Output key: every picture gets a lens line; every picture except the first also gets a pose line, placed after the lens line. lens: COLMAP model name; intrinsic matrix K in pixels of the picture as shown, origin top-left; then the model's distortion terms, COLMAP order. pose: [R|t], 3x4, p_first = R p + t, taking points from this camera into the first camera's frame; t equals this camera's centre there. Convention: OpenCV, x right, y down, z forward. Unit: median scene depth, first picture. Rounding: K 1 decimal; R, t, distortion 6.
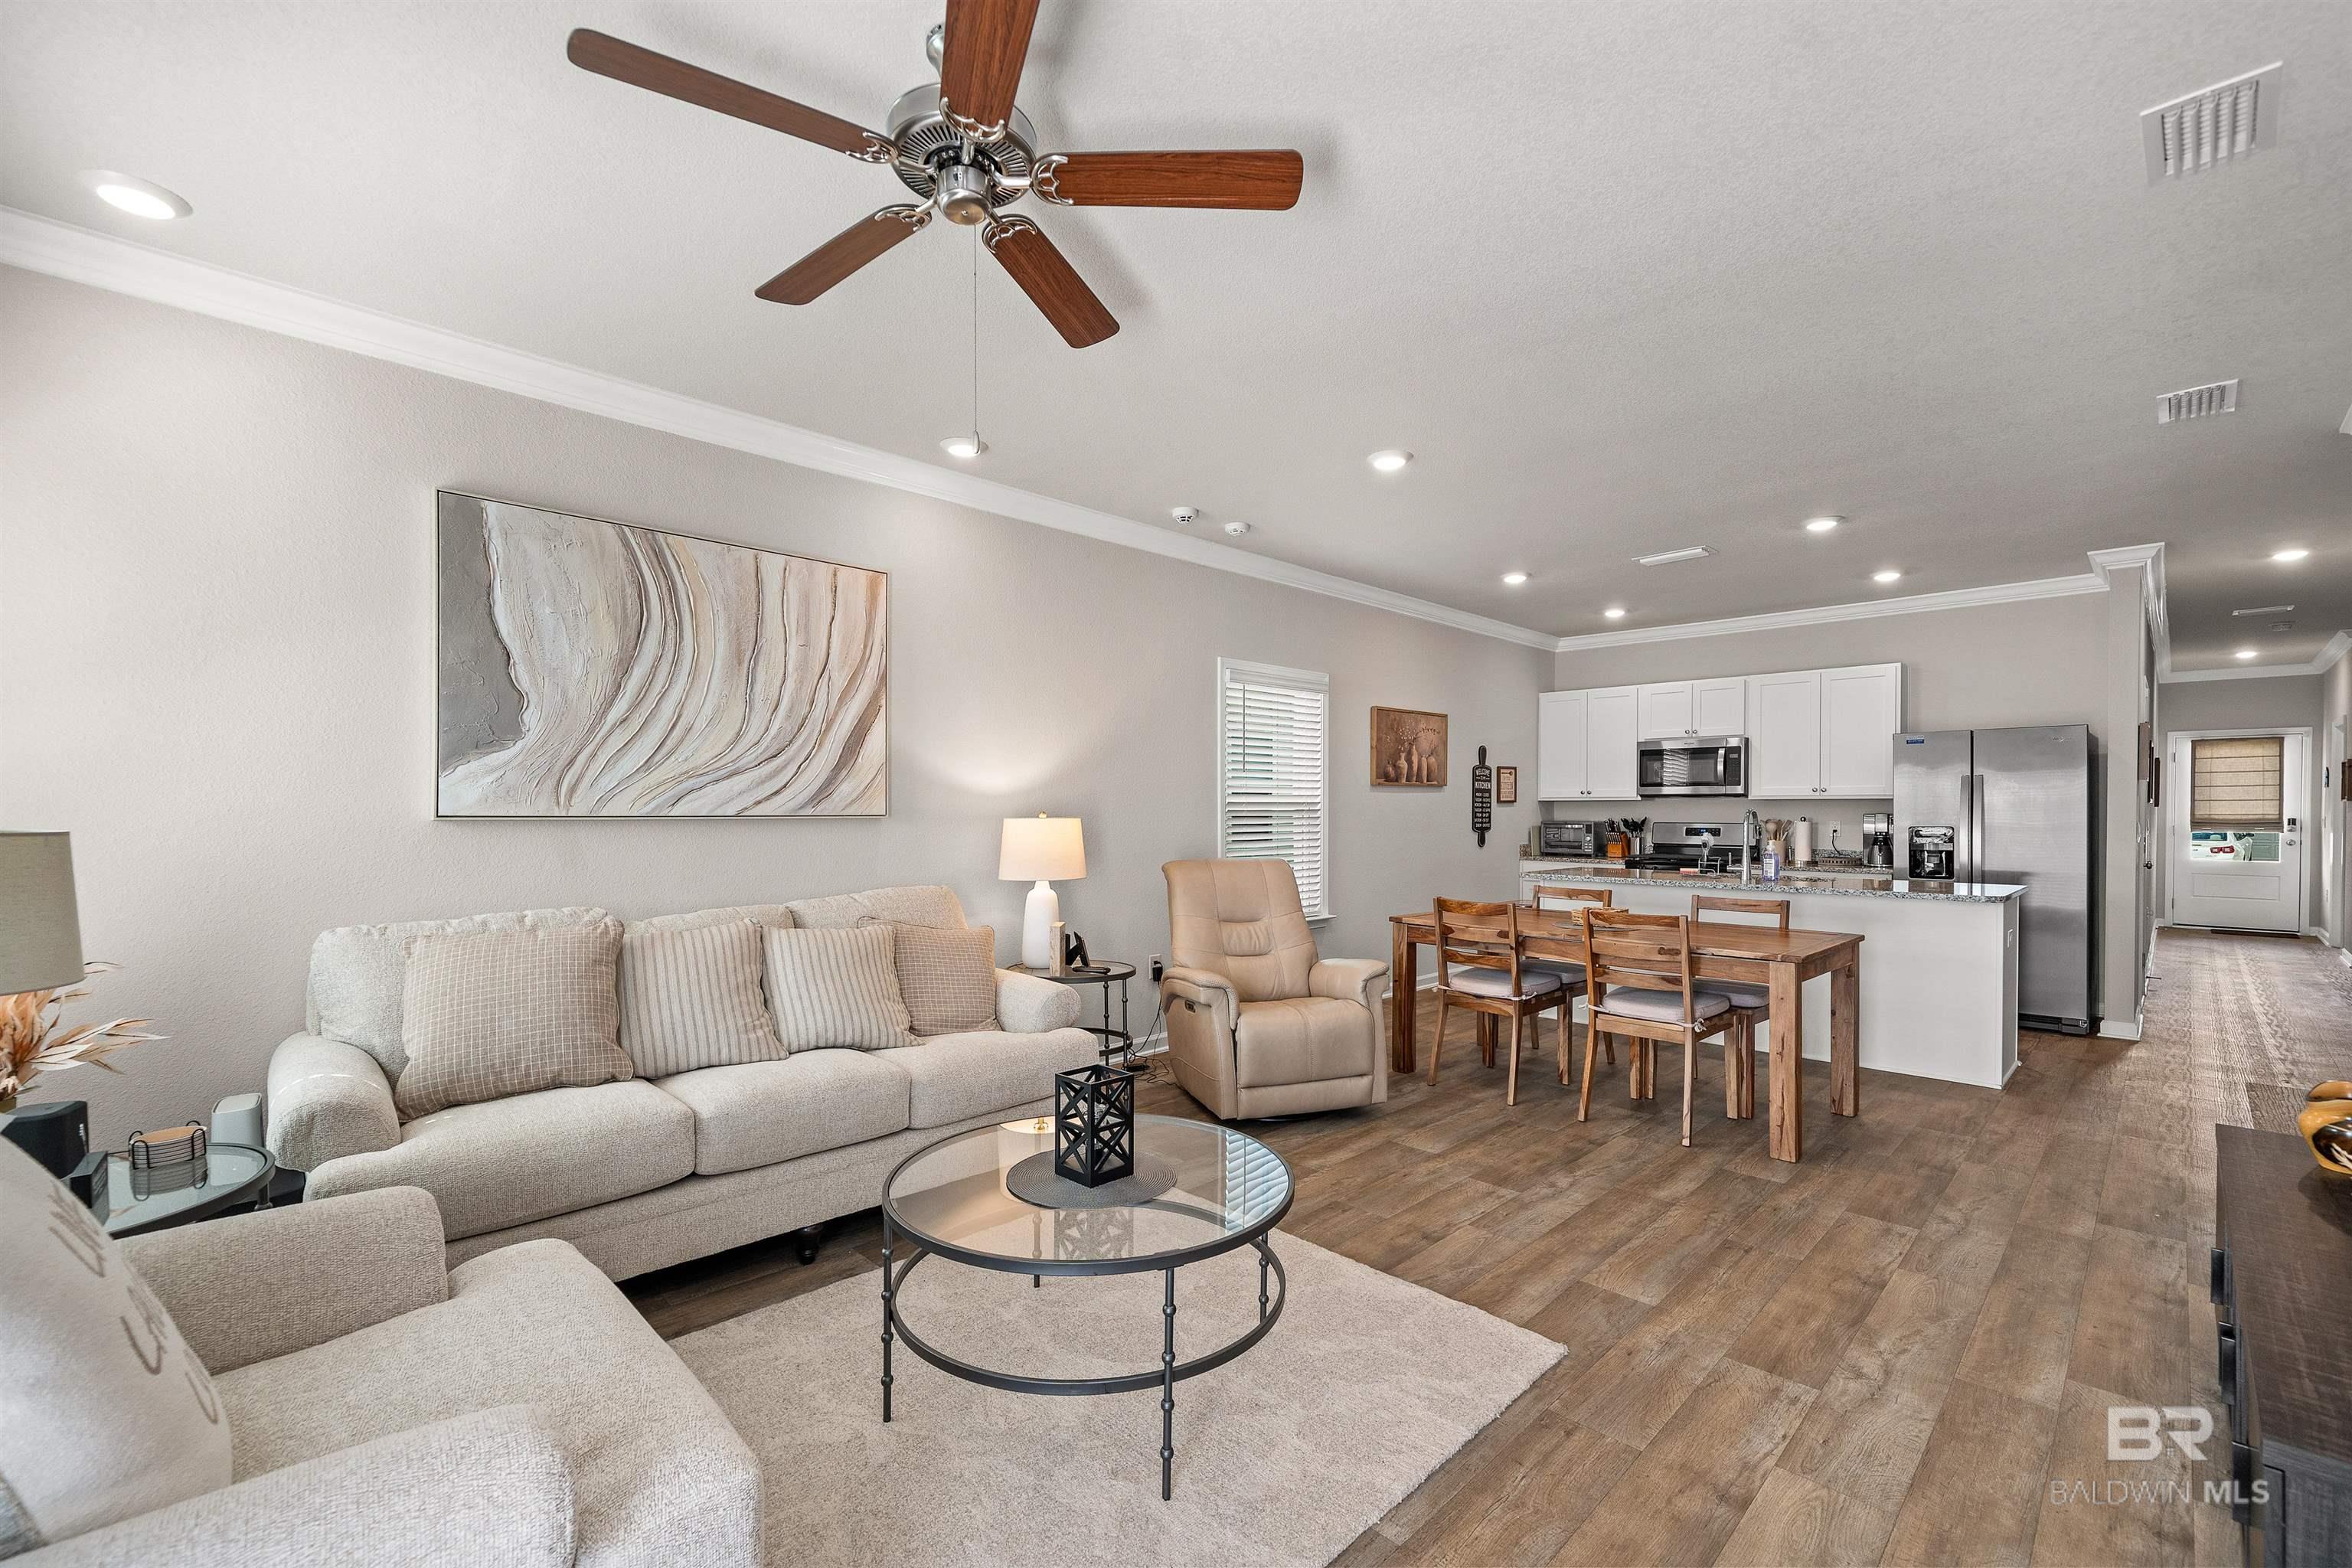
lens RADIAL K [[962.4, 0, 1166.2], [0, 962.4, 817.6], [0, 0, 1]] dist [0.000458, -0.000487]
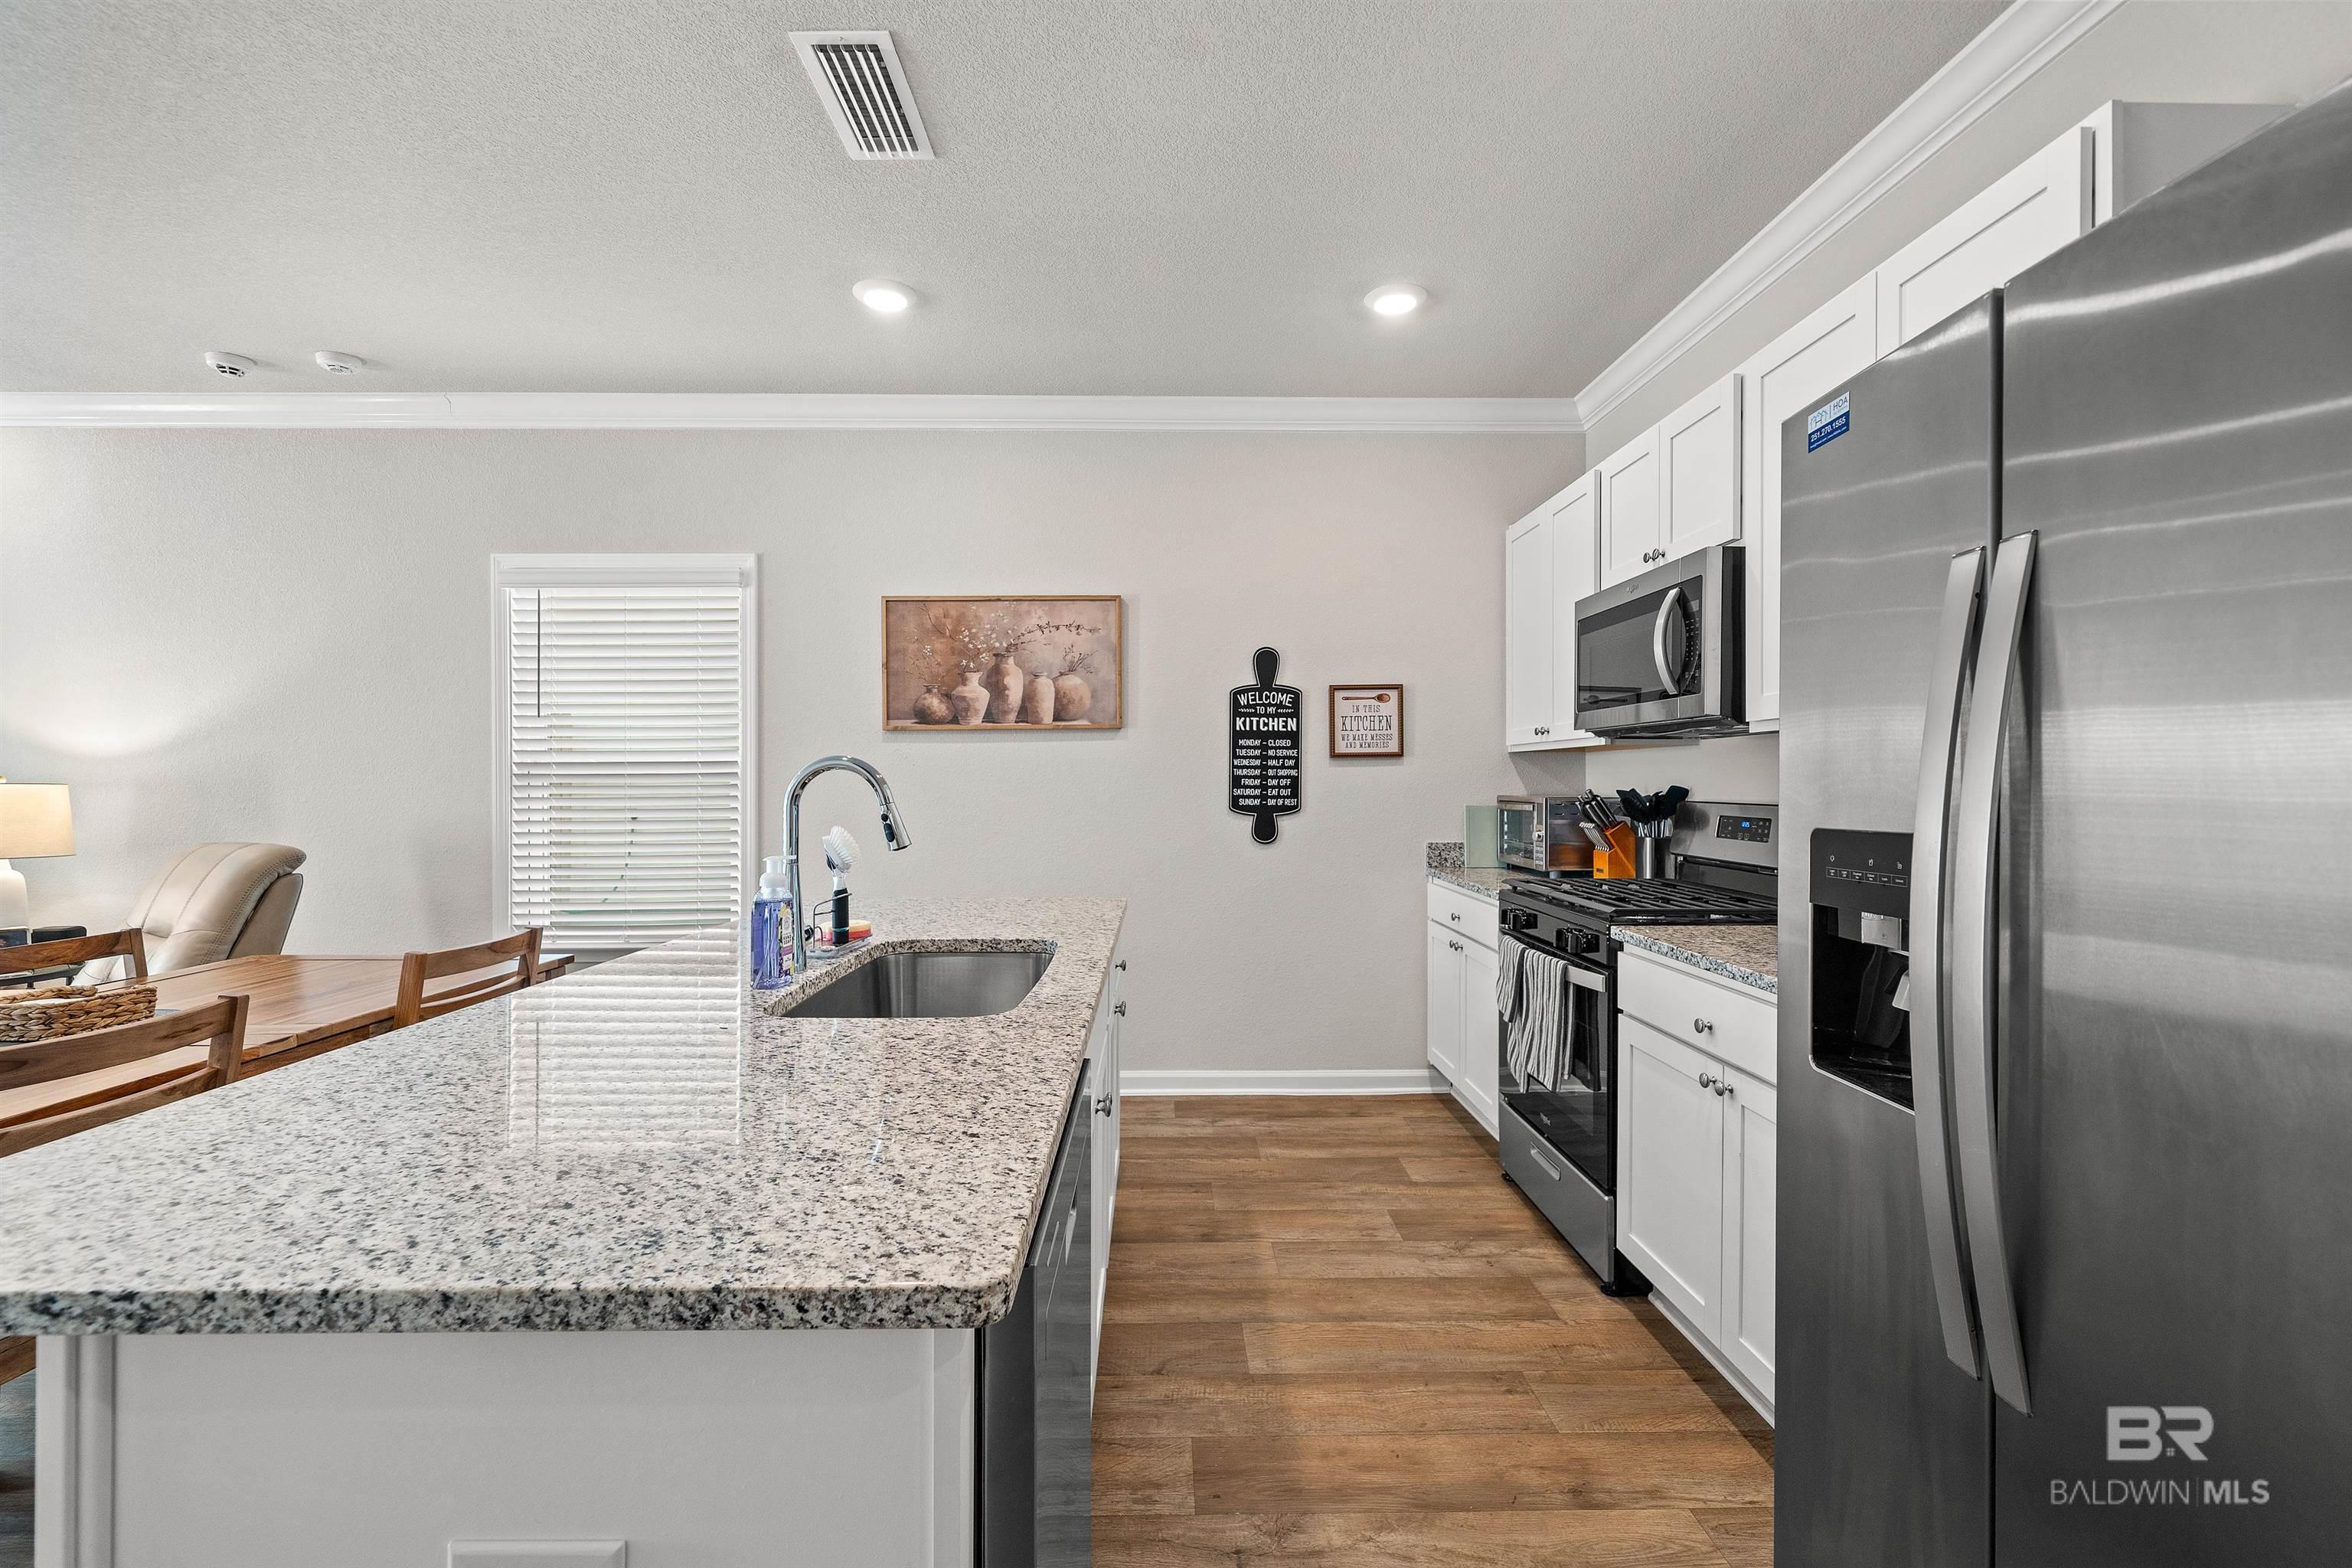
lens RADIAL K [[962.4, 0, 1159.3], [0, 962.4, 783.0], [0, 0, 1]] dist [0.000458, -0.000487]
pose [[0.738809, -0.001834, -0.673913, 0.683742], [-0.001142, 0.999991, -0.003974, 0.000341], [0.673914, 0.003706, 0.738800, 0.628760]]
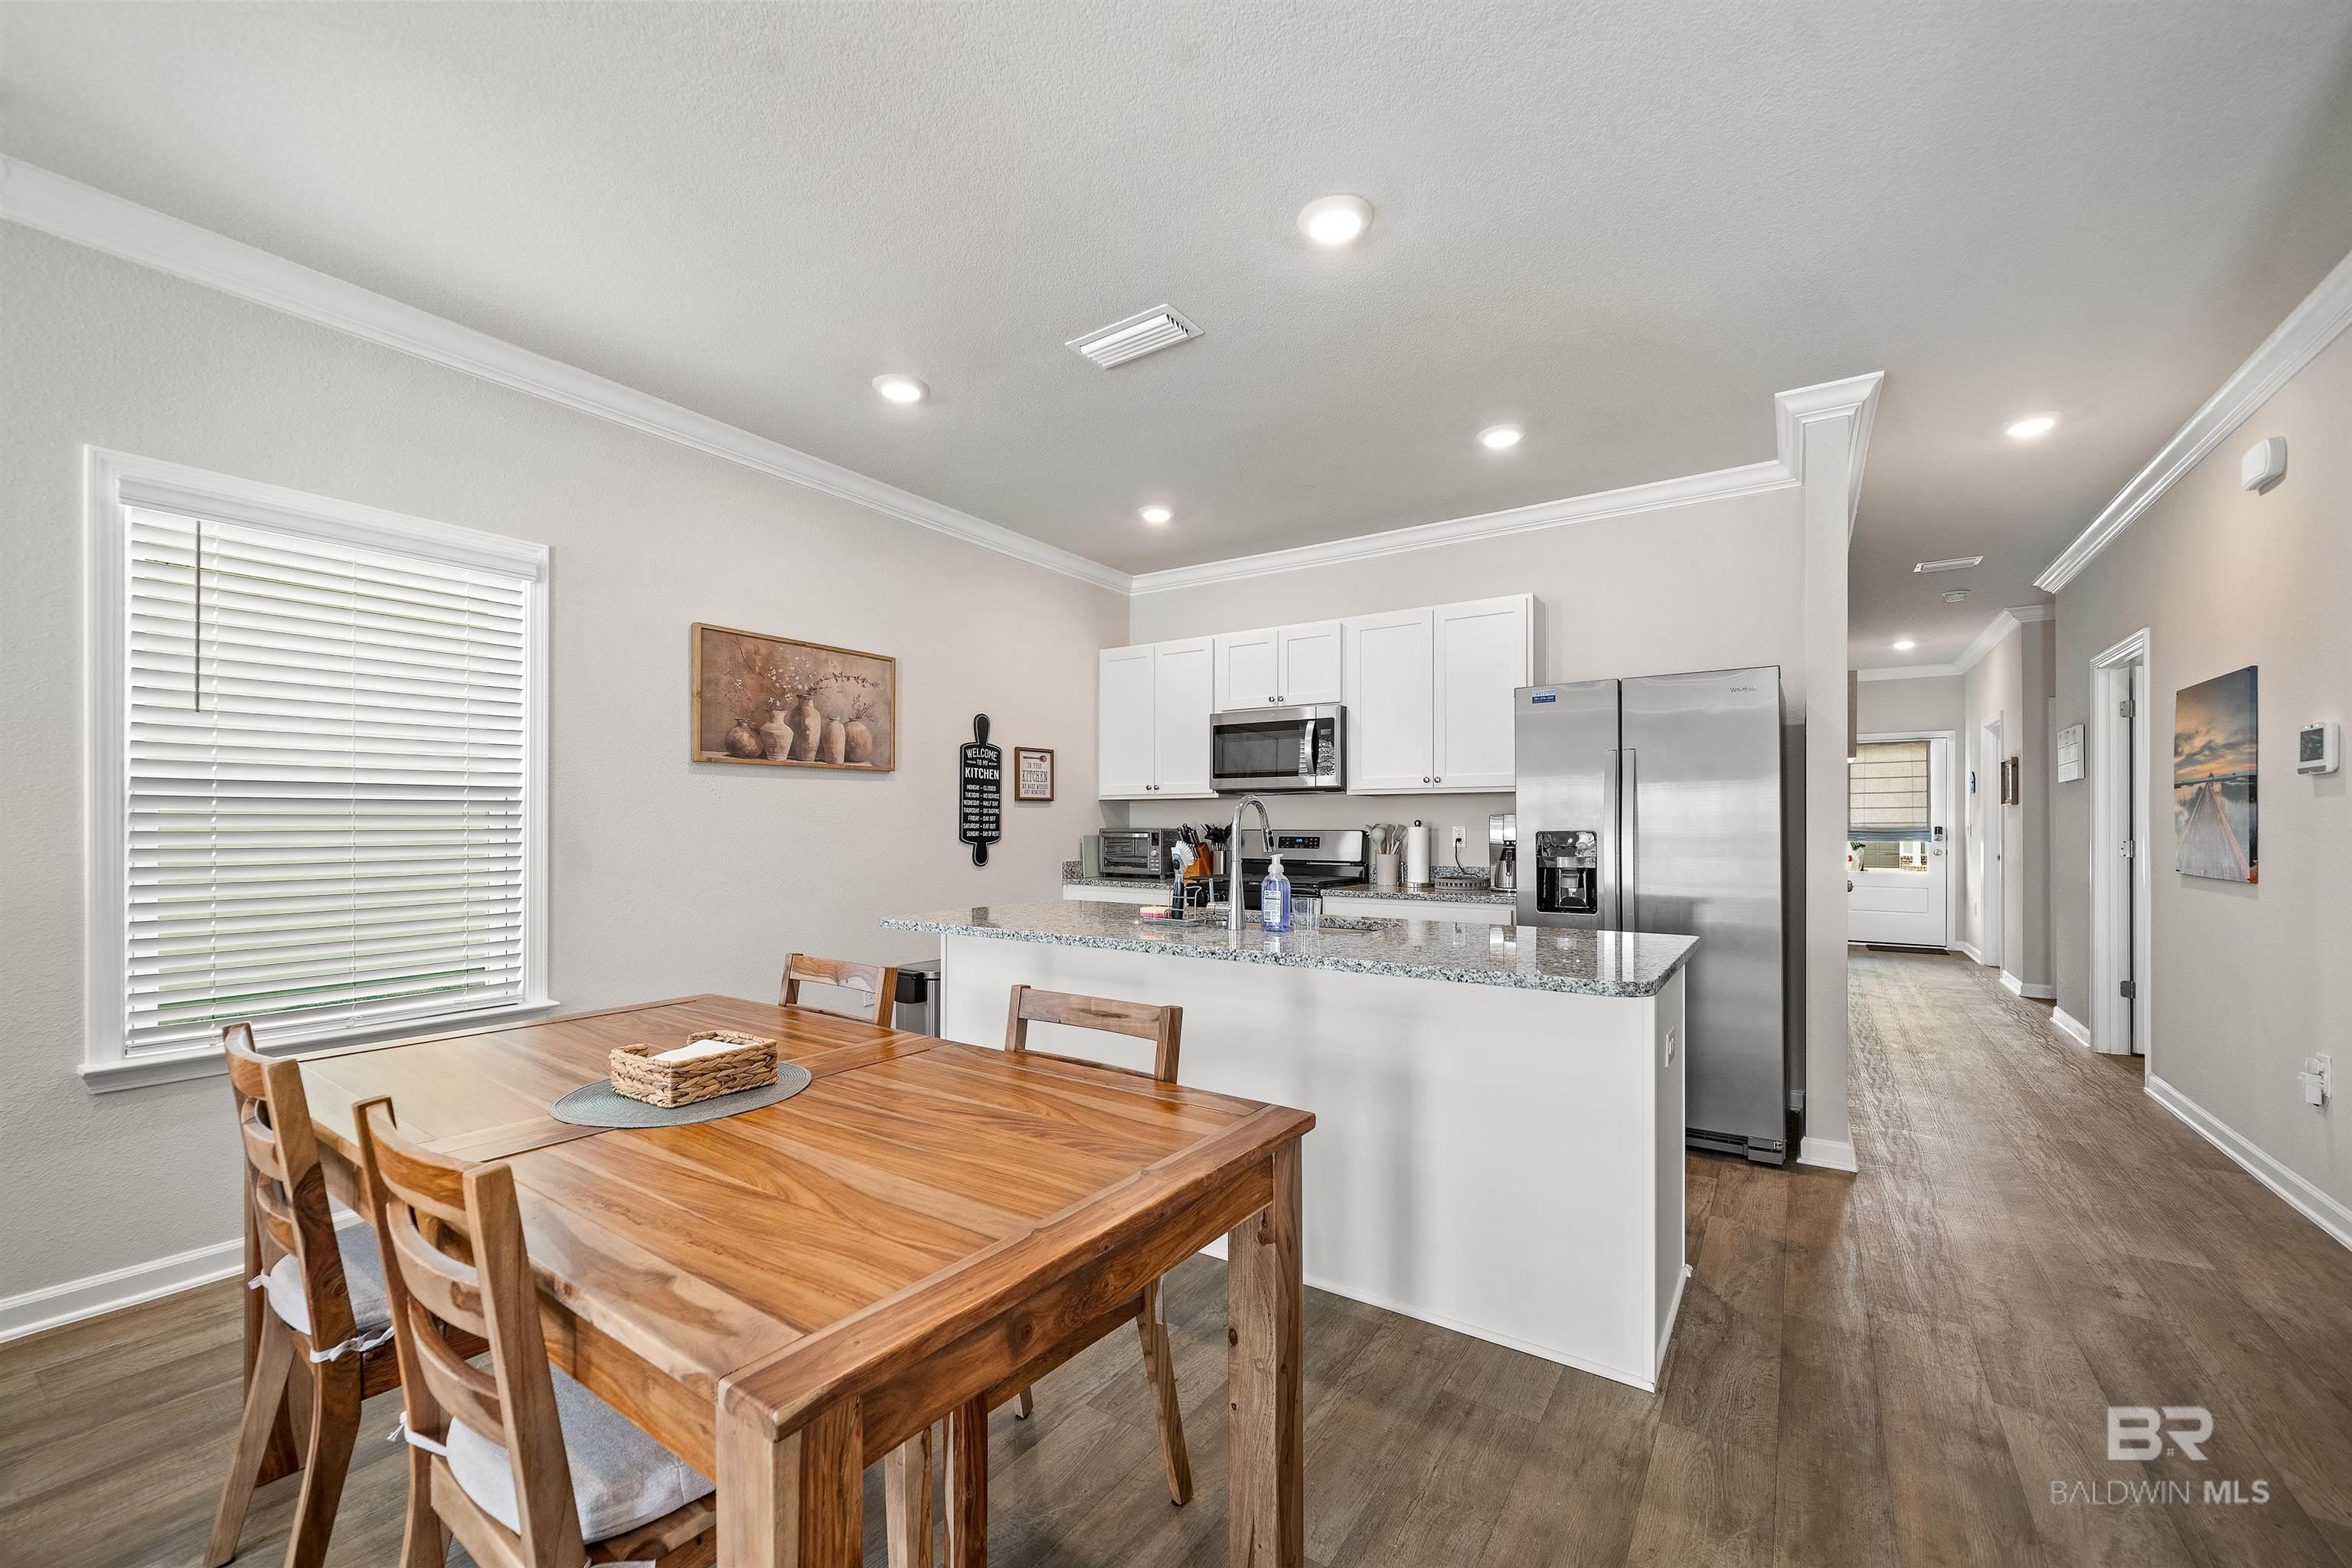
lens RADIAL K [[962.4, 0, 1110.6], [0, 962.4, 820.1], [0, 0, 1]] dist [0.000458, -0.000487]
pose [[0.982670, 0.000335, 0.185361, 0.322612], [0.002196, 0.999907, -0.013446, 0.008543], [-0.185348, 0.013620, 0.982578, 0.364141]]
